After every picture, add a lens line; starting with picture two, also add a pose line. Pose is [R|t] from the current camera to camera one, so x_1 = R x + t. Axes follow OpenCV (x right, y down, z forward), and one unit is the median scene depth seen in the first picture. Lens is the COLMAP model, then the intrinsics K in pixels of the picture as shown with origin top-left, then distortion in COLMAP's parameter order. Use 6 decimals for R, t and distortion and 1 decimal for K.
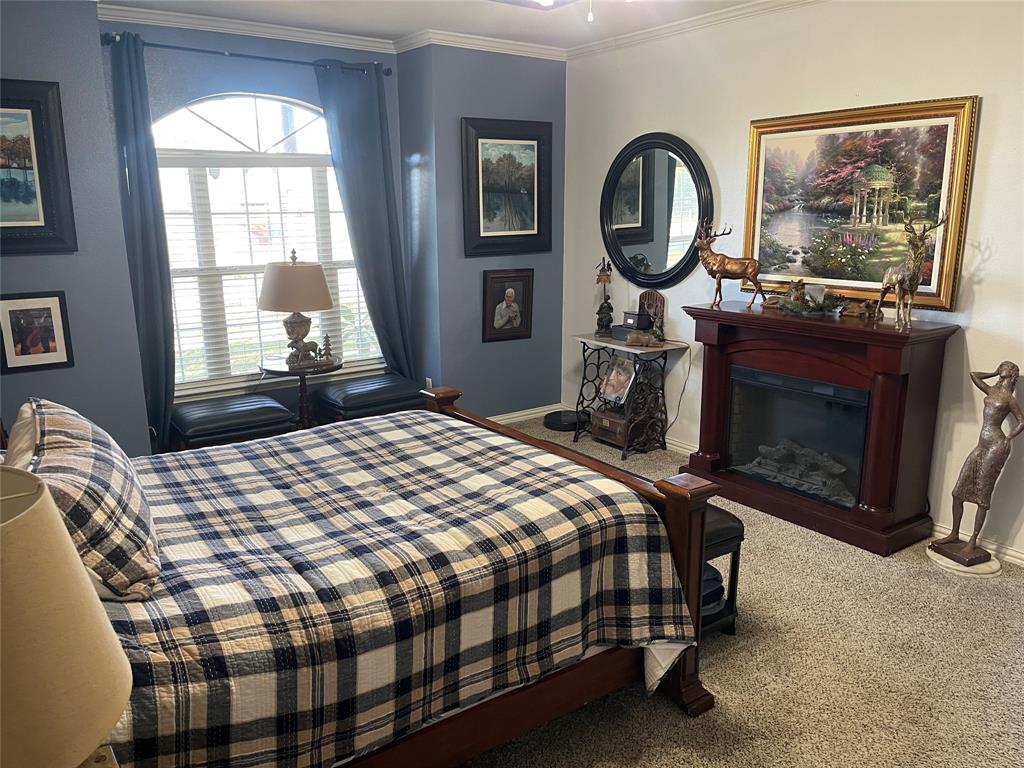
lens RADIAL K [[768.9, 0, 508.1], [0, 768.9, 380.1], [0, 0, 1]] dist [0.080884, -0.113973]
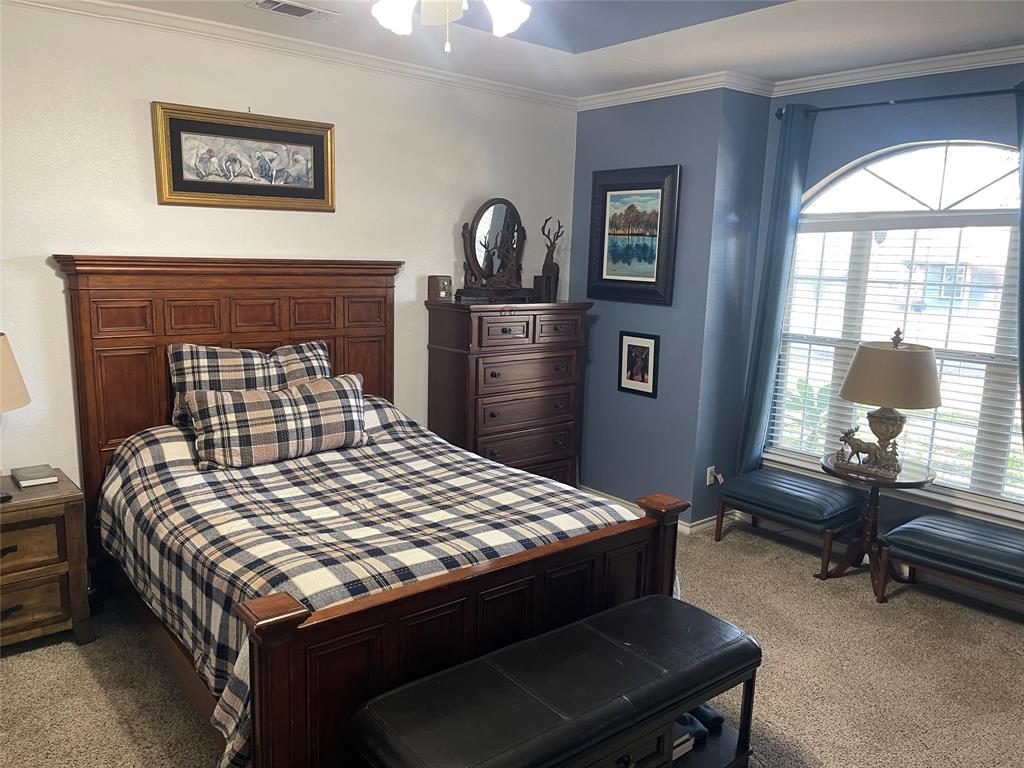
lens RADIAL K [[768.9, 0, 508.1], [0, 768.9, 380.1], [0, 0, 1]] dist [0.080884, -0.113973]
pose [[0.076460, 0.169343, -0.982587, 0.601762], [-0.252241, 0.956701, 0.145254, -0.163329], [0.964639, 0.236742, 0.115864, 0.652228]]
